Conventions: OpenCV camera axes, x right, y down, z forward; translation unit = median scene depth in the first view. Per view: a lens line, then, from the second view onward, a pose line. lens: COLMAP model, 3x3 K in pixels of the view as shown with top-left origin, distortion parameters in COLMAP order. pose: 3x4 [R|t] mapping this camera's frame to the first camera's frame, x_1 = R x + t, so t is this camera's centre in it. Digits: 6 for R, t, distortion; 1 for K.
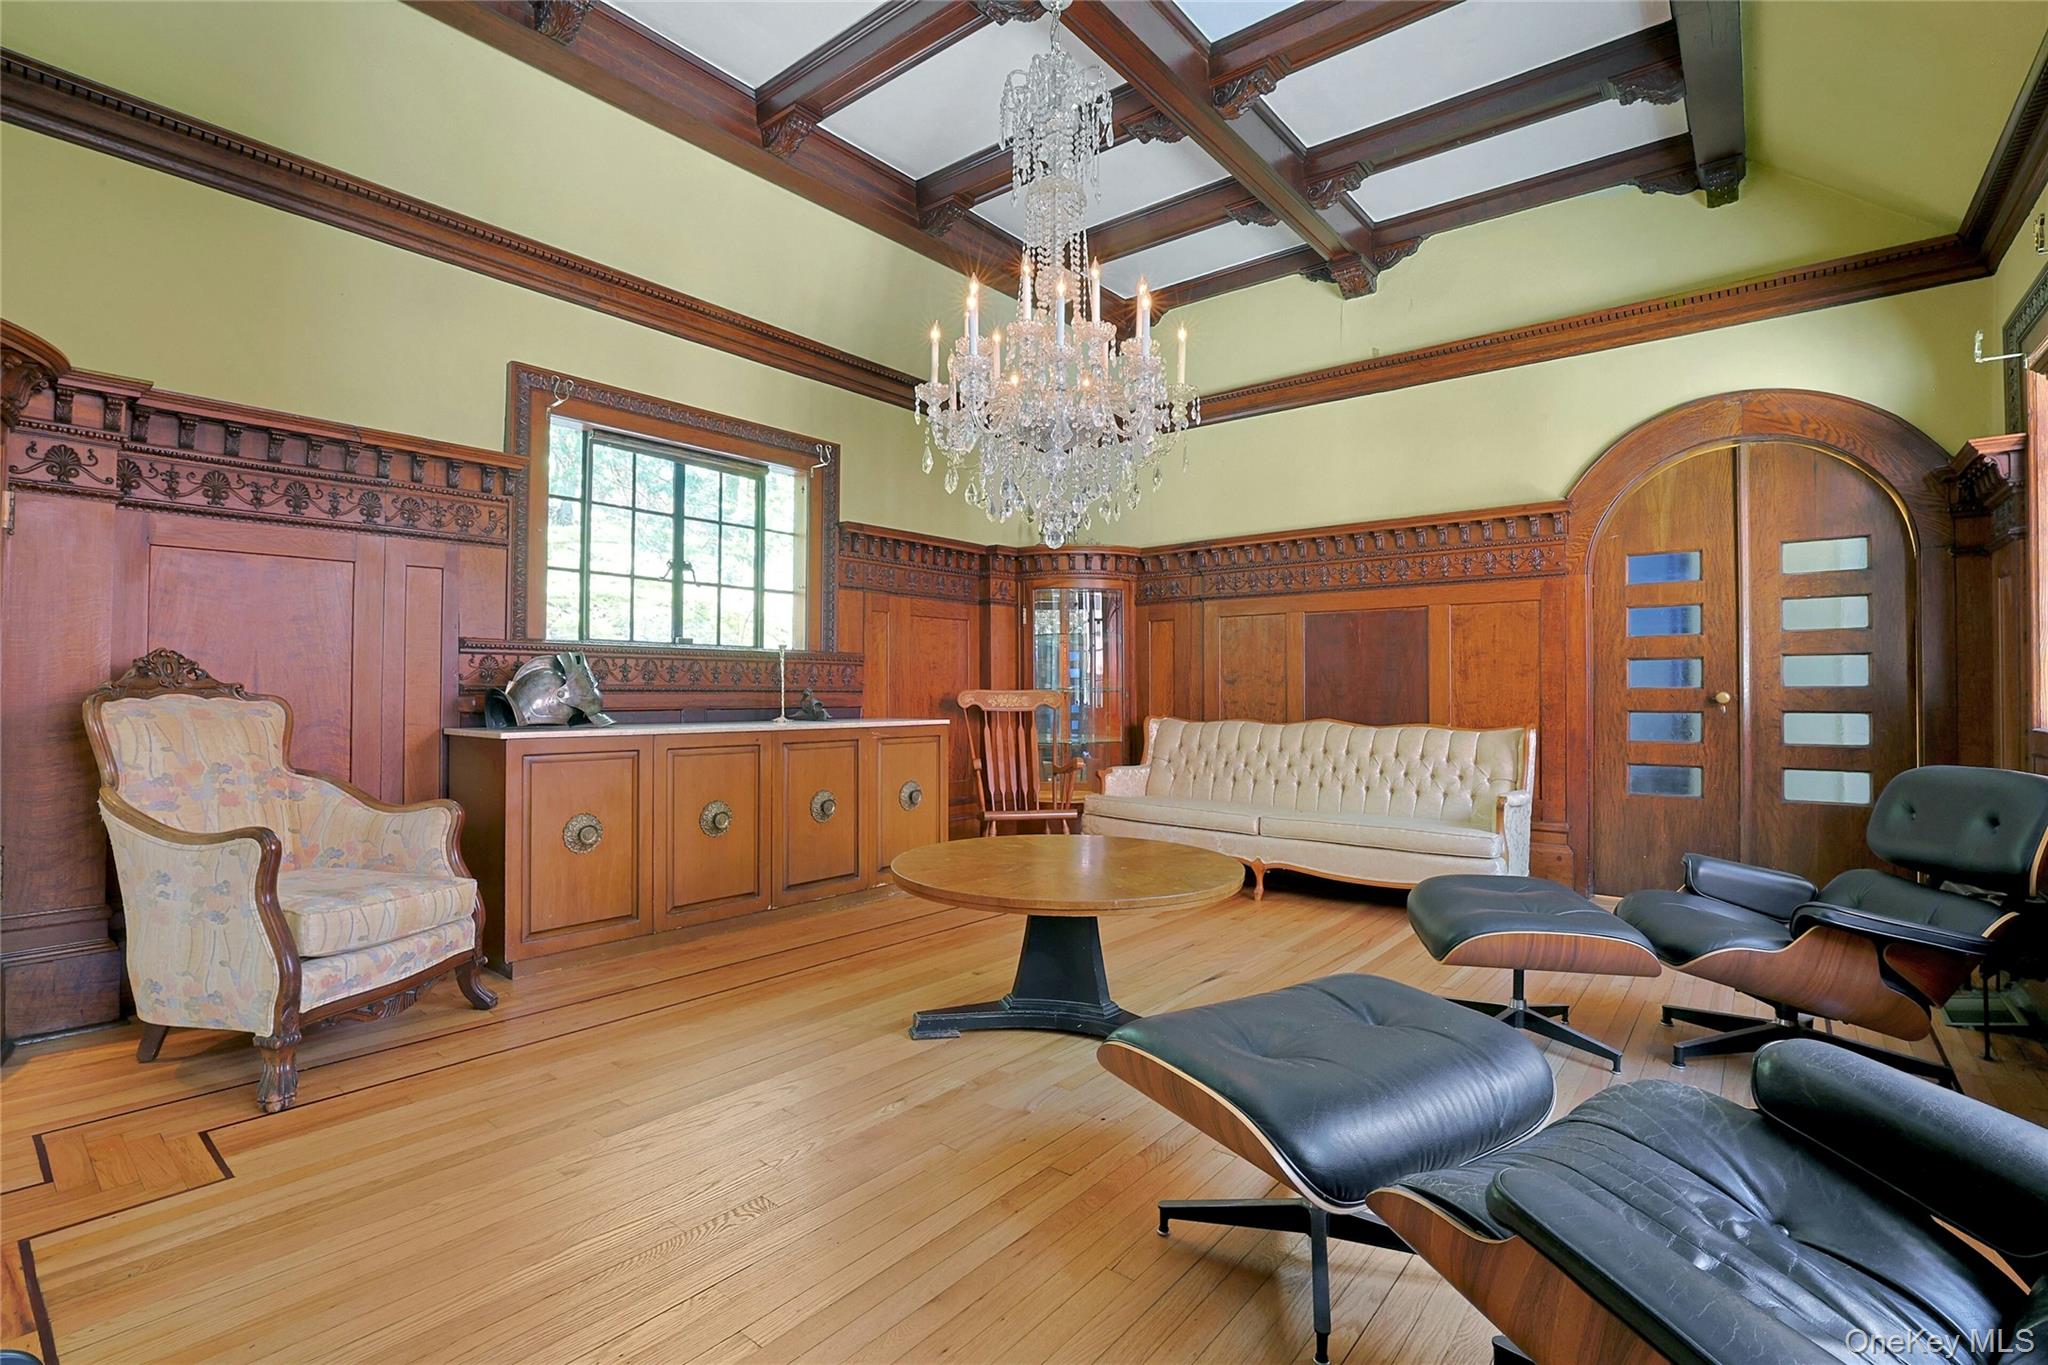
lens RADIAL K [[932.6, 0, 1024.0], [0, 932.6, 682.5], [0, 0, 1]] dist [-0.048277, -0.000267]
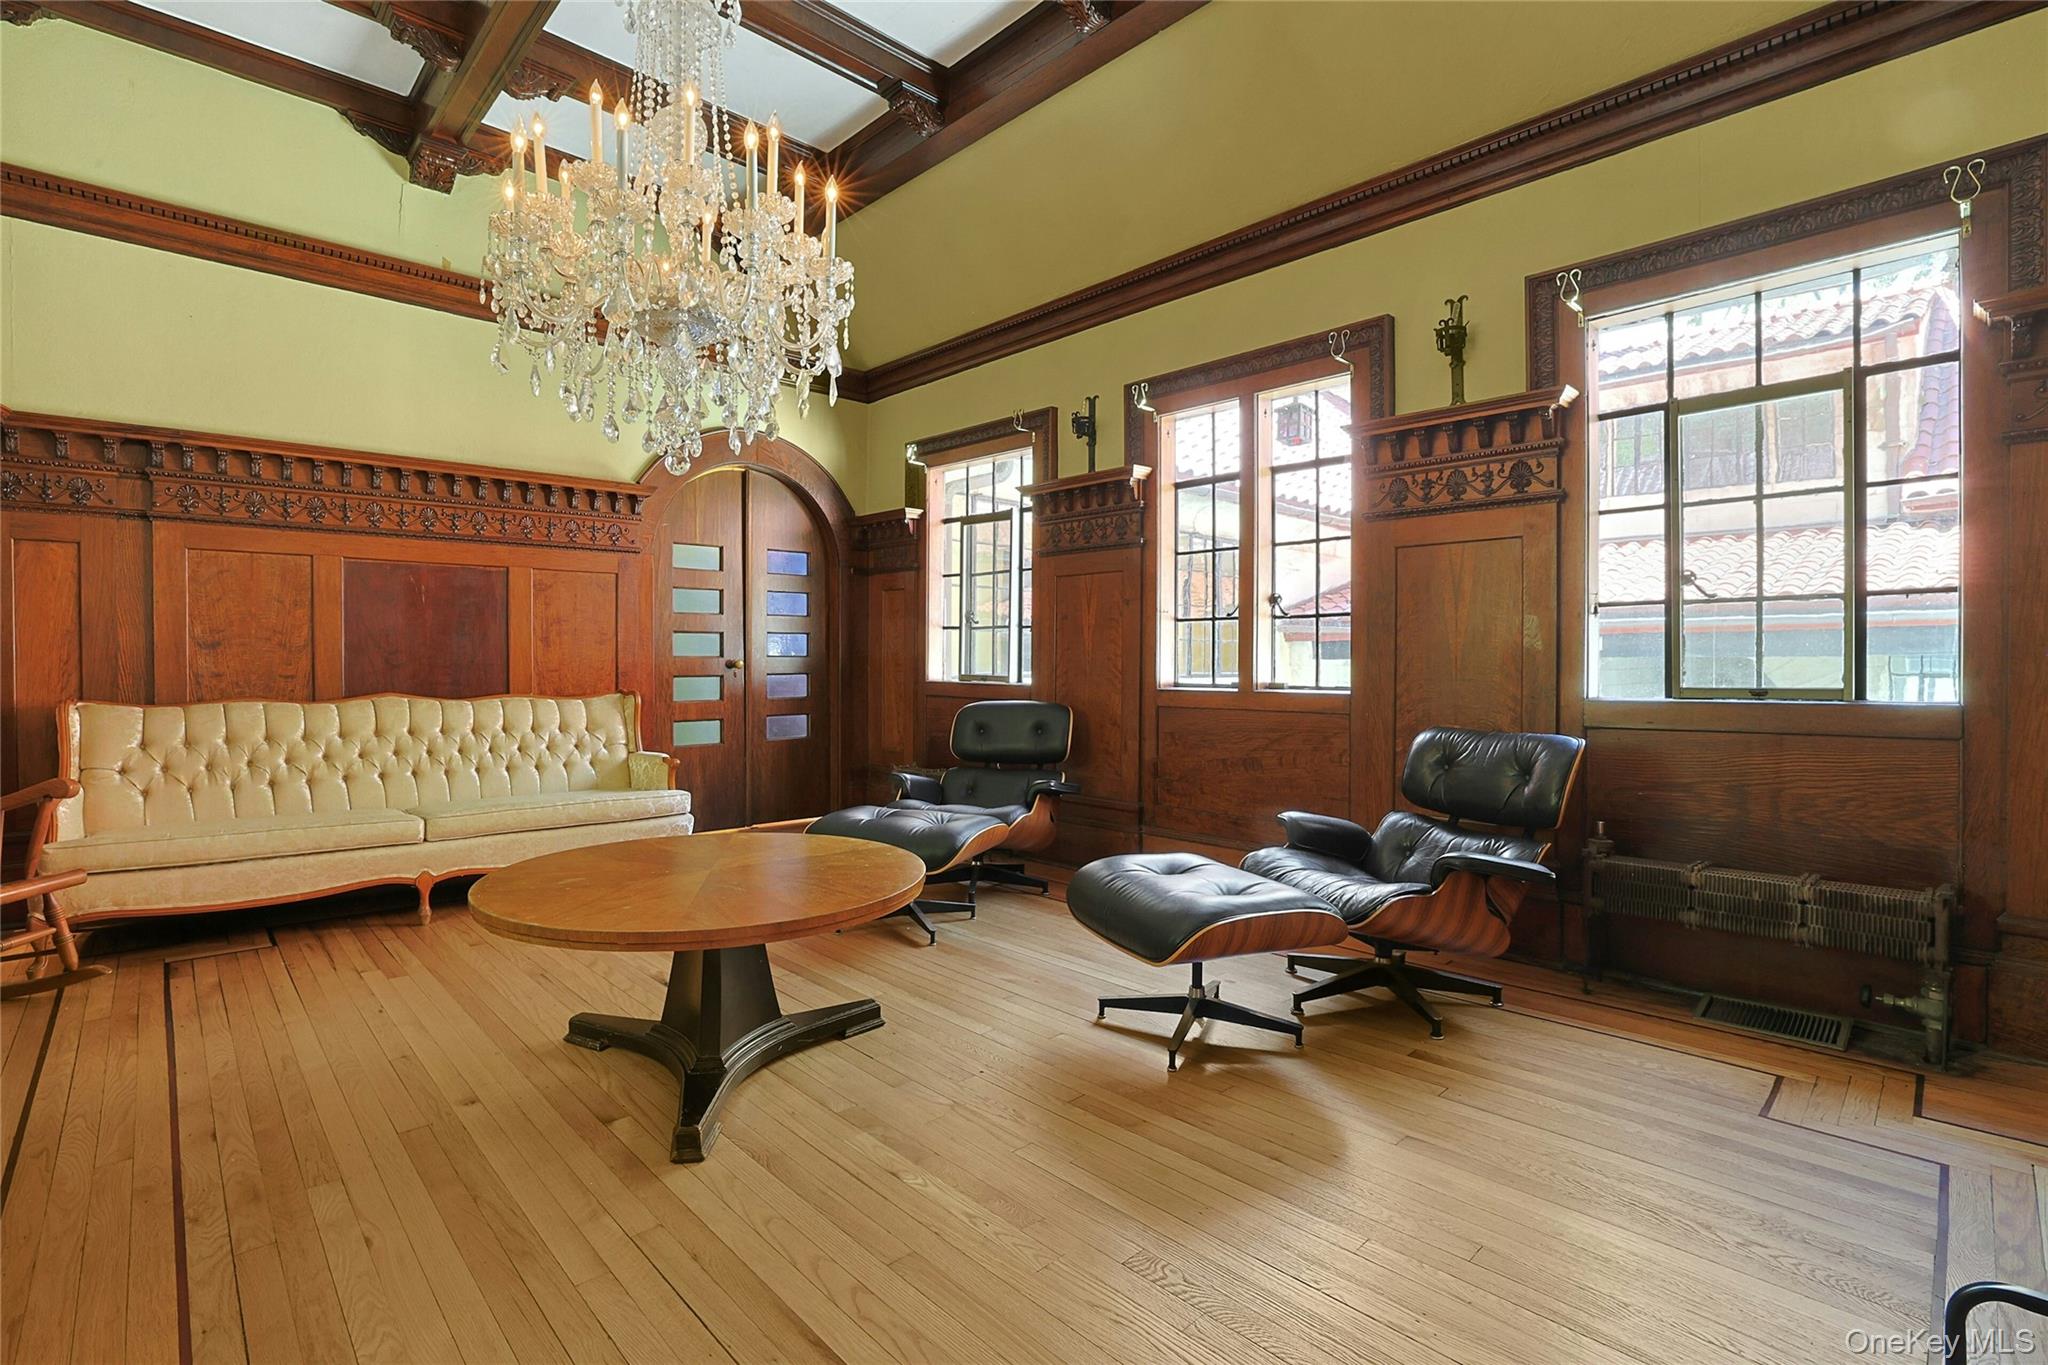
lens RADIAL K [[935.2, 0, 1016.5], [0, 935.2, 669.1], [0, 0, 1]] dist [-0.044852, 0.016634]
pose [[0.126082, -0.010726, 0.991962, -0.456770], [-0.007651, 0.999901, 0.011784, 0.005055], [-0.991990, -0.009075, 0.125988, 0.406846]]
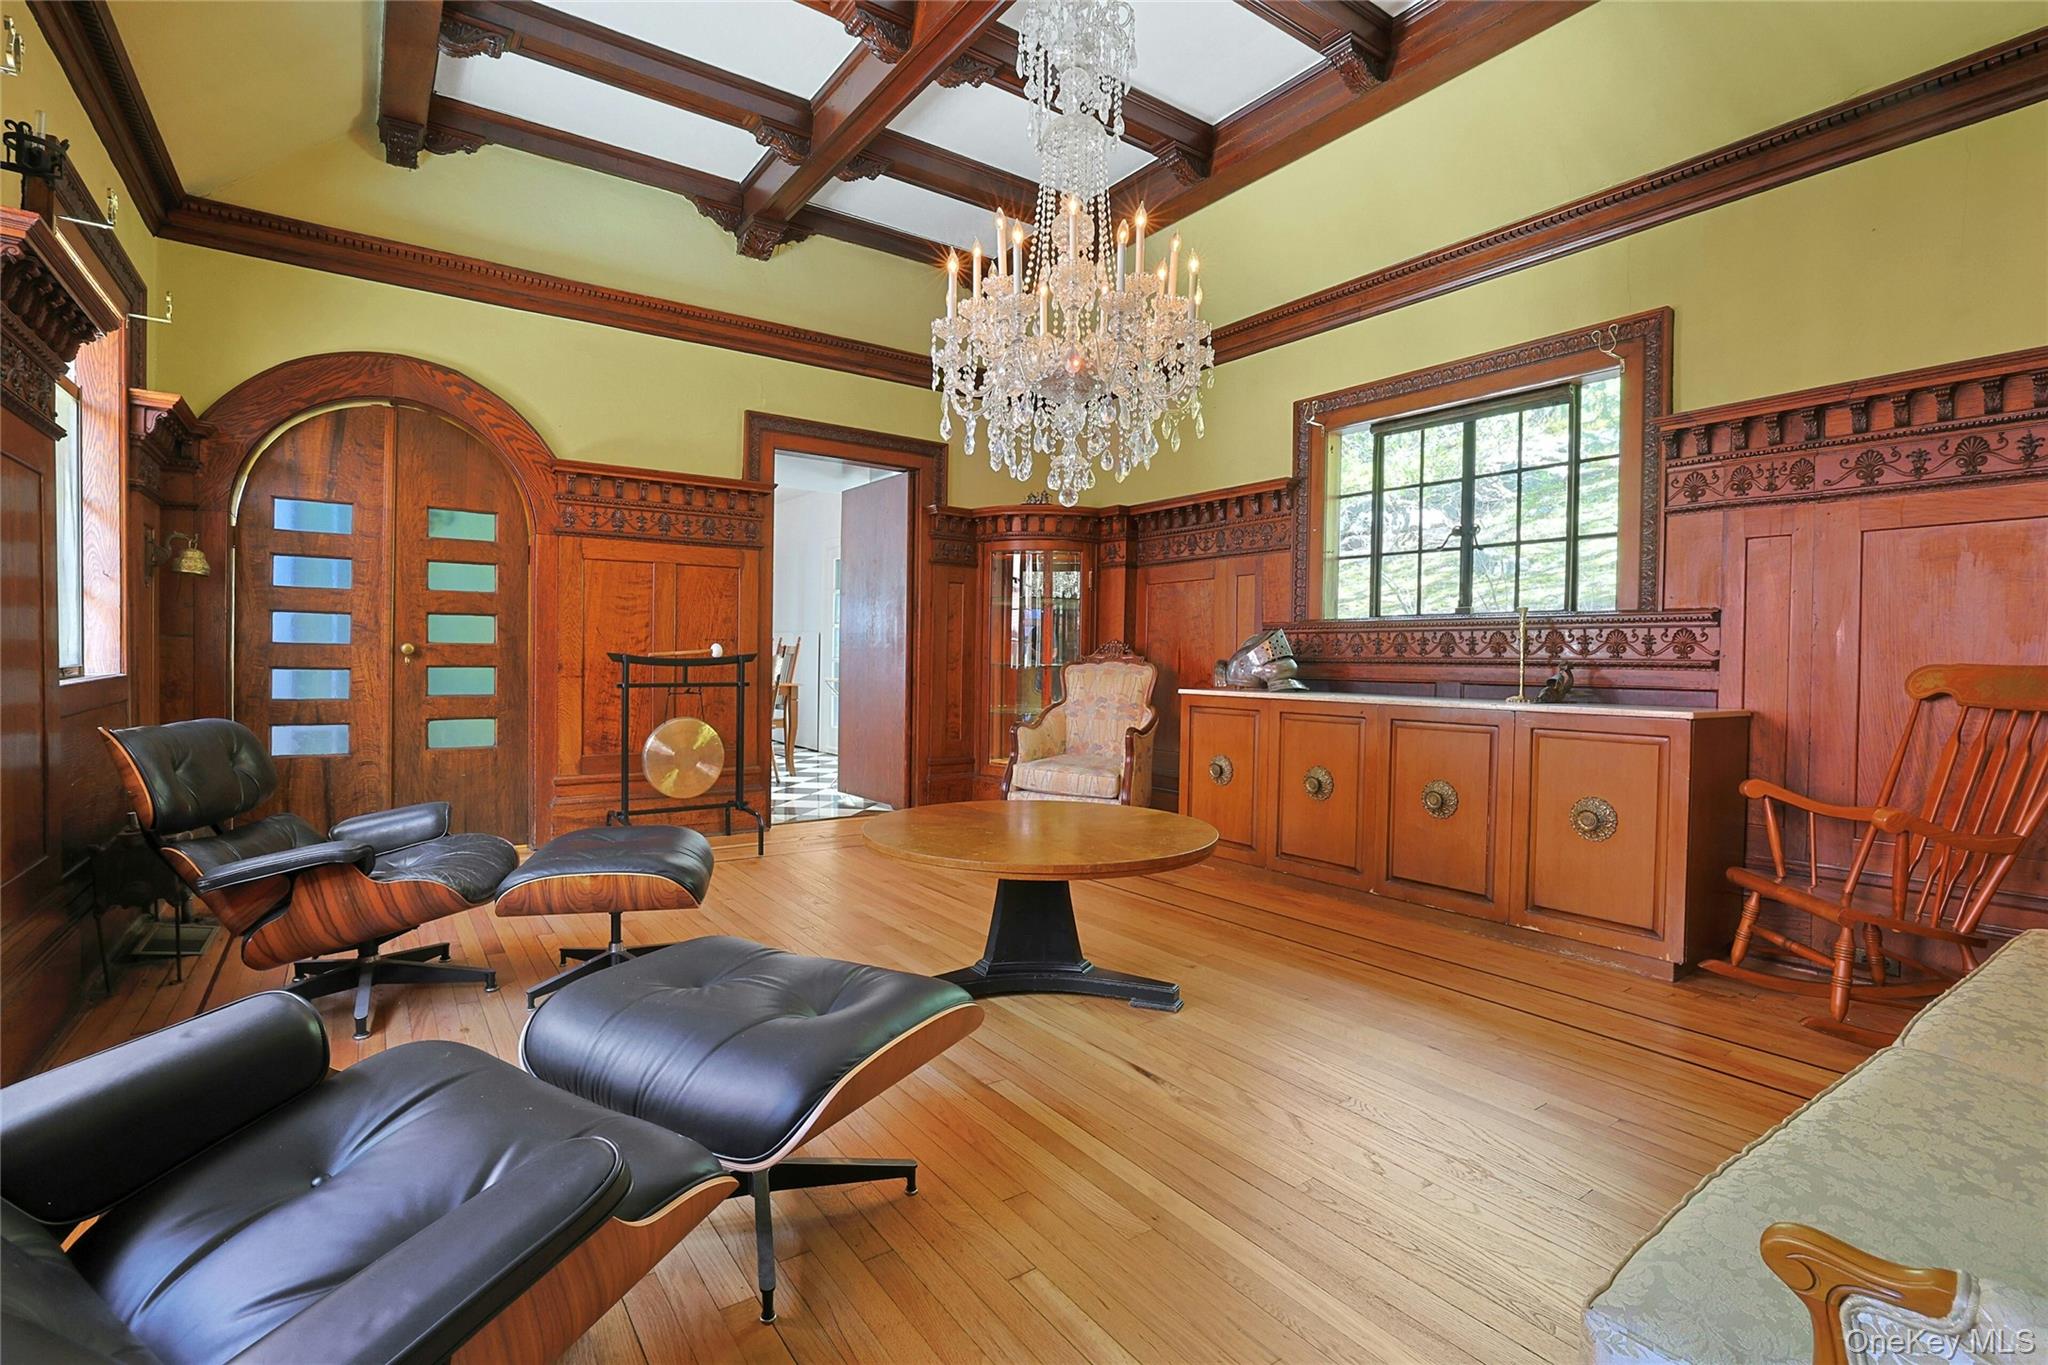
lens RADIAL K [[935.2, 0, 1016.5], [0, 935.2, 669.1], [0, 0, 1]] dist [-0.044852, 0.016634]
pose [[-0.268736, 0.000258, -0.963214, 0.644397], [-0.006005, 0.999980, 0.001943, 0.015089], [0.963195, 0.006306, -0.268729, 0.793502]]
